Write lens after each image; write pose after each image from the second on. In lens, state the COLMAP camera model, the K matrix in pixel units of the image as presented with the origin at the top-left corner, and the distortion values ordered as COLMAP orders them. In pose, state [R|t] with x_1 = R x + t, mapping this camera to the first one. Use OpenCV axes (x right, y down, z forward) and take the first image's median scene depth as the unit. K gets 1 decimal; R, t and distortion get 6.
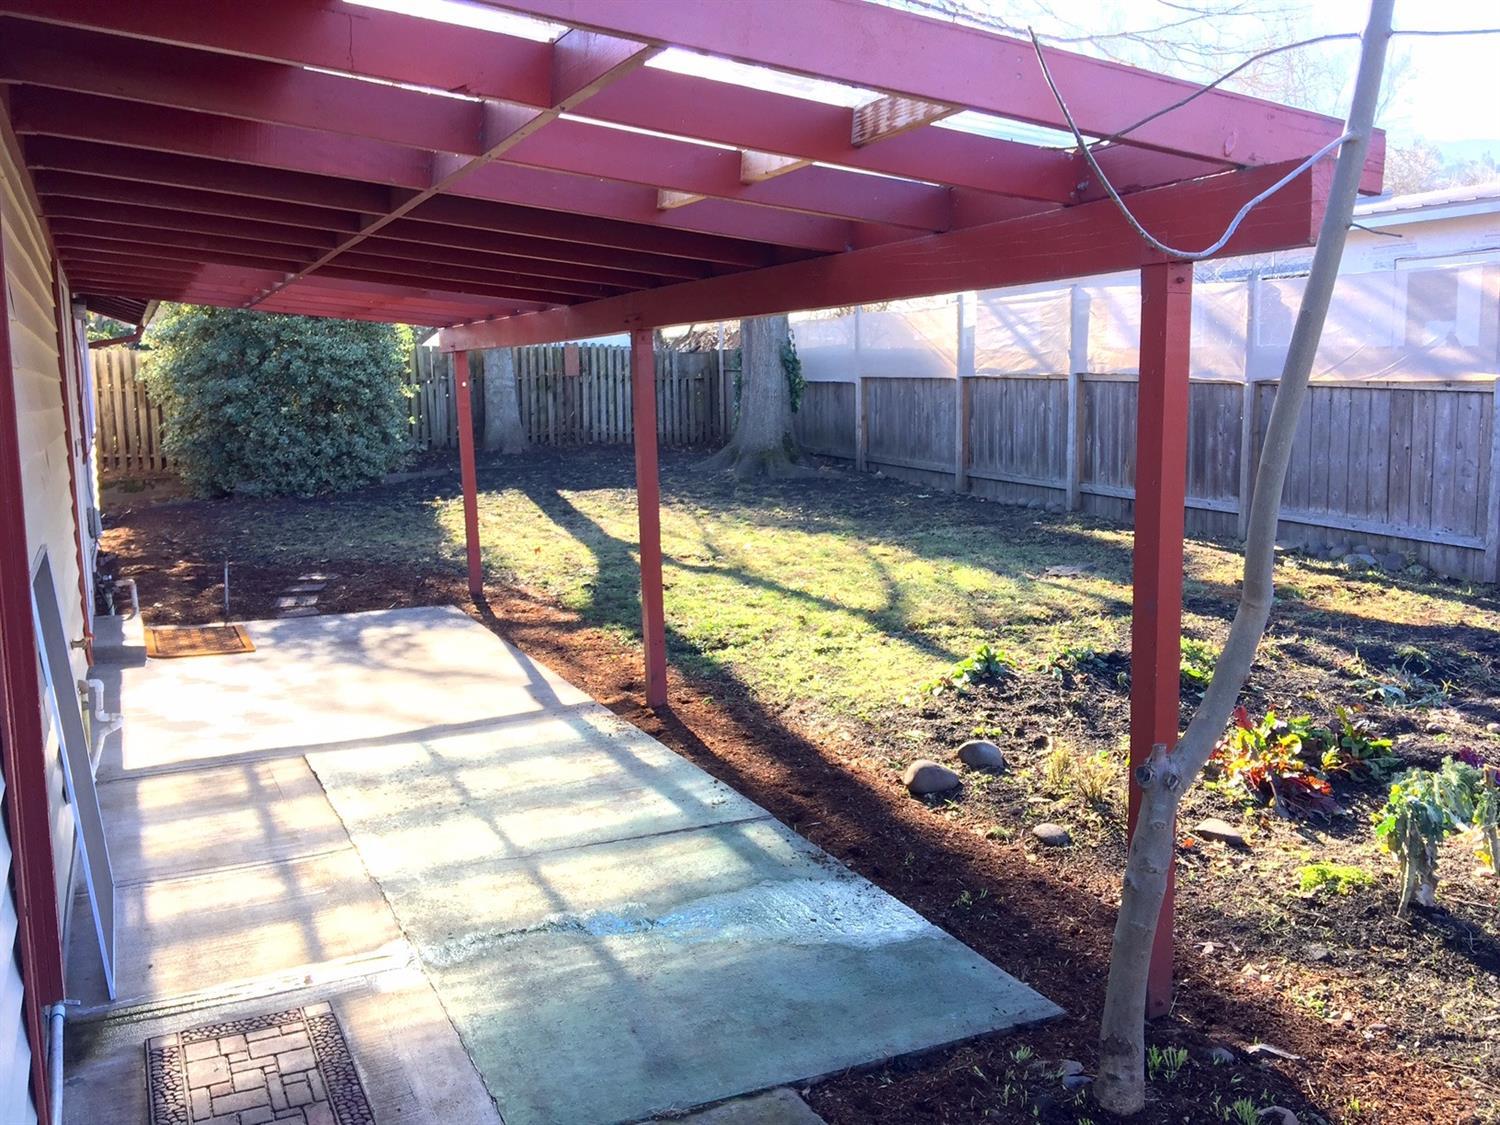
lens RADIAL K [[1267.0, 0, 750.0], [0, 1267.0, 562.5], [0, 0, 1]] dist [0.079682, -0.120417]
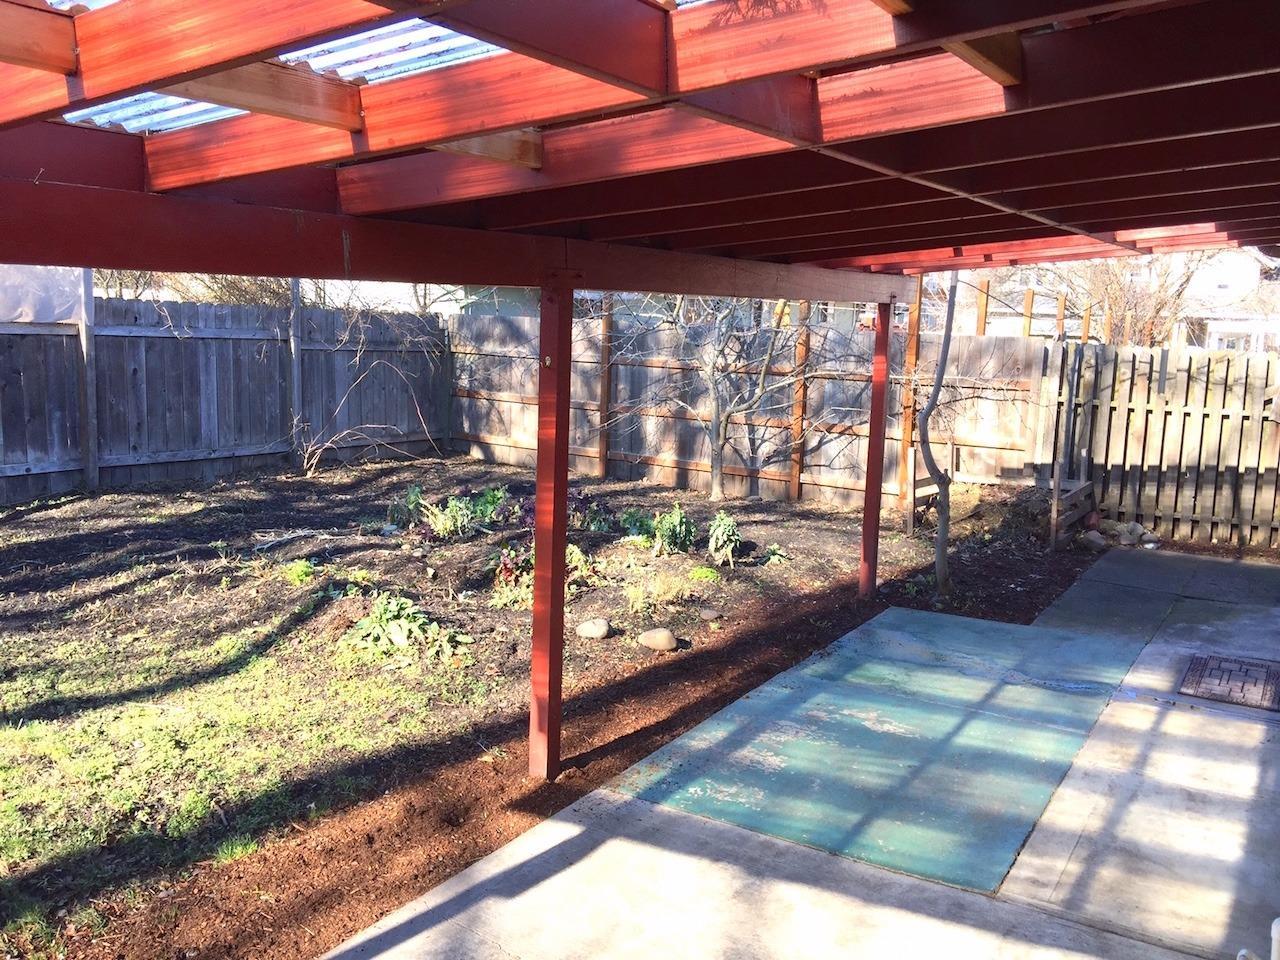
lens RADIAL K [[1081.2, 0, 640.0], [0, 1081.2, 480.0], [0, 0, 1]] dist [0.079682, -0.120417]
pose [[-0.515816, -0.133054, 0.846304, -0.884232], [0.093434, 0.973236, 0.209957, -0.265632], [-0.851589, 0.187373, -0.489579, 1.709790]]
